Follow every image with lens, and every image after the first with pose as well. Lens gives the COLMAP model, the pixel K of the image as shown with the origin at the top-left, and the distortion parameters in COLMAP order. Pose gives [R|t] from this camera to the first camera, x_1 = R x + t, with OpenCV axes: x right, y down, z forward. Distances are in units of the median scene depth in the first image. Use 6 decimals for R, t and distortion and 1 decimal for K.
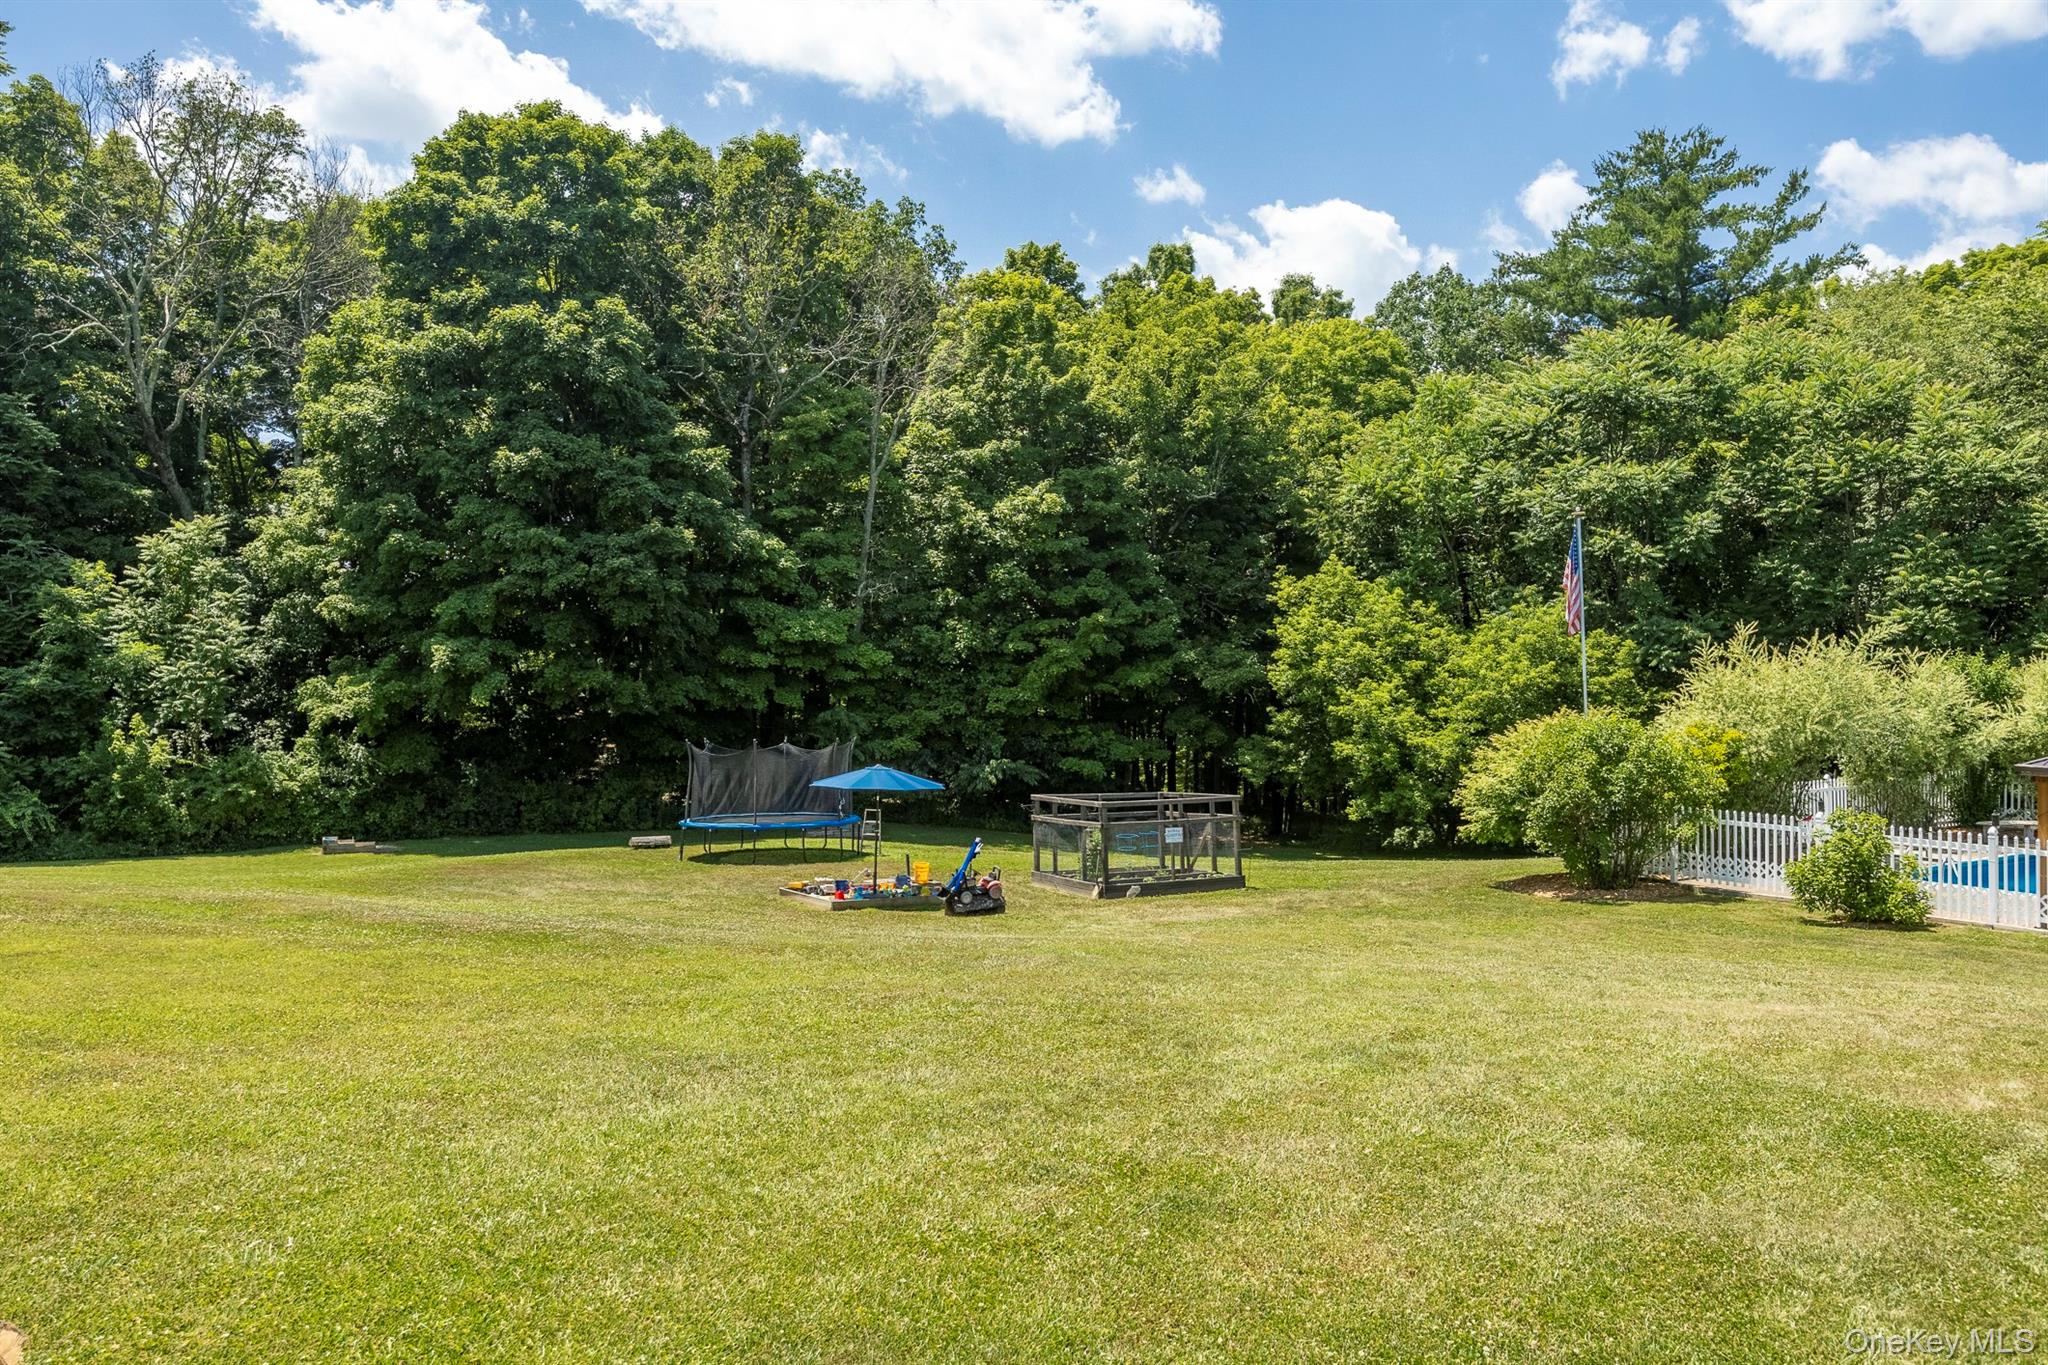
lens RADIAL K [[1518.6, 0, 1026.9], [0, 1518.6, 677.7], [0, 0, 1]] dist [0.008748, 0.005005]
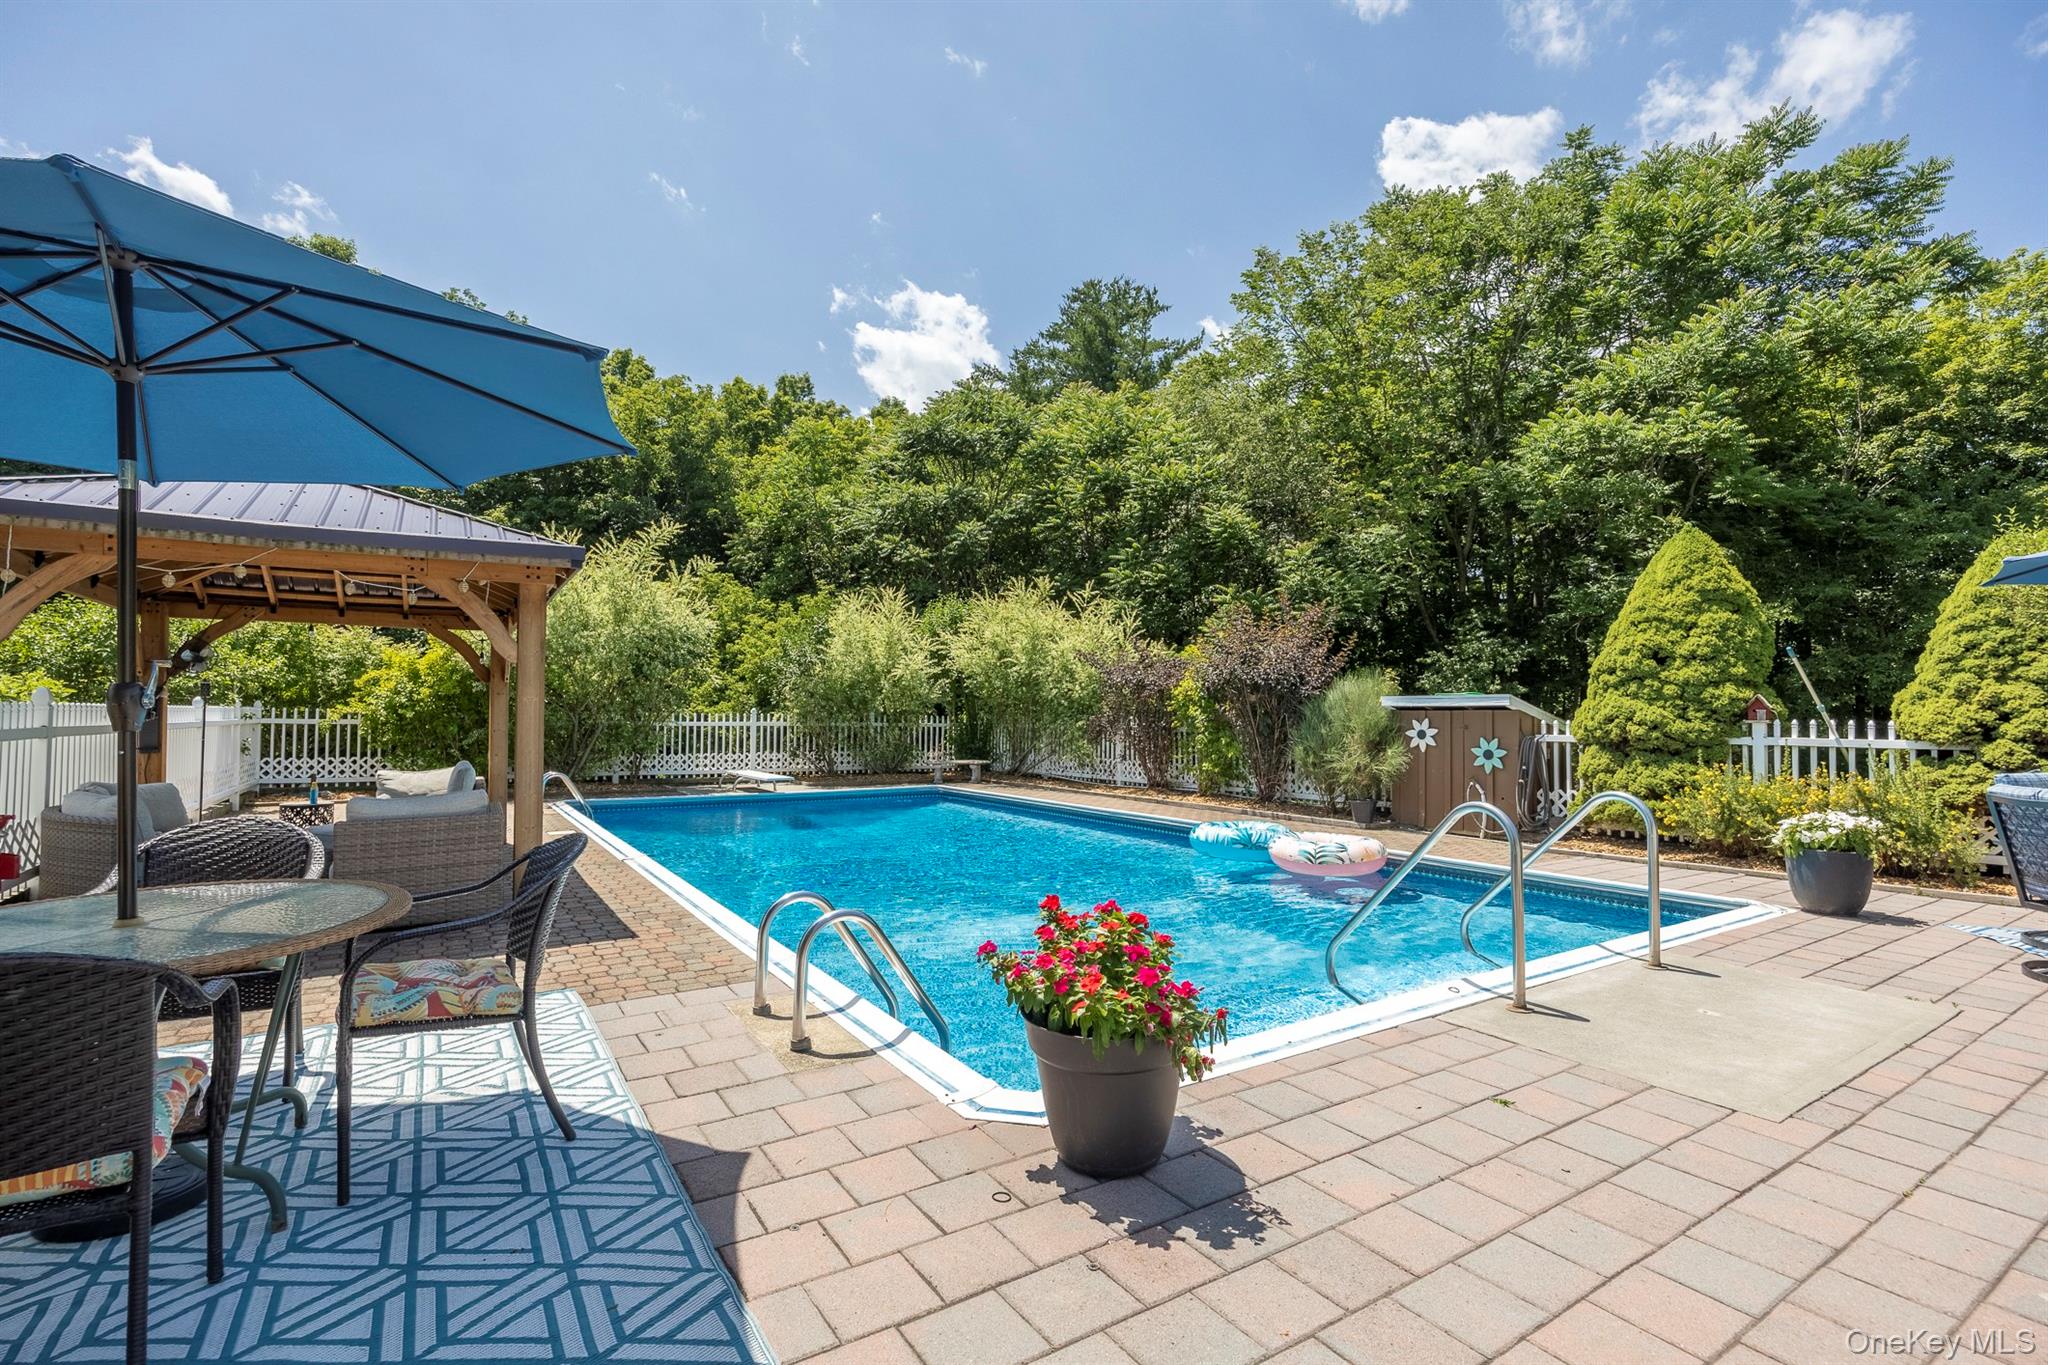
lens RADIAL K [[931.7, 0, 1027.8], [0, 931.7, 682.1], [0, 0, 1]] dist [-0.000371, -0.000662]
pose [[0.999234, 0.006889, 0.038524, 0.417896], [-0.005113, 0.998928, -0.046009, 0.045640], [-0.038800, 0.045776, 0.998198, 0.249317]]
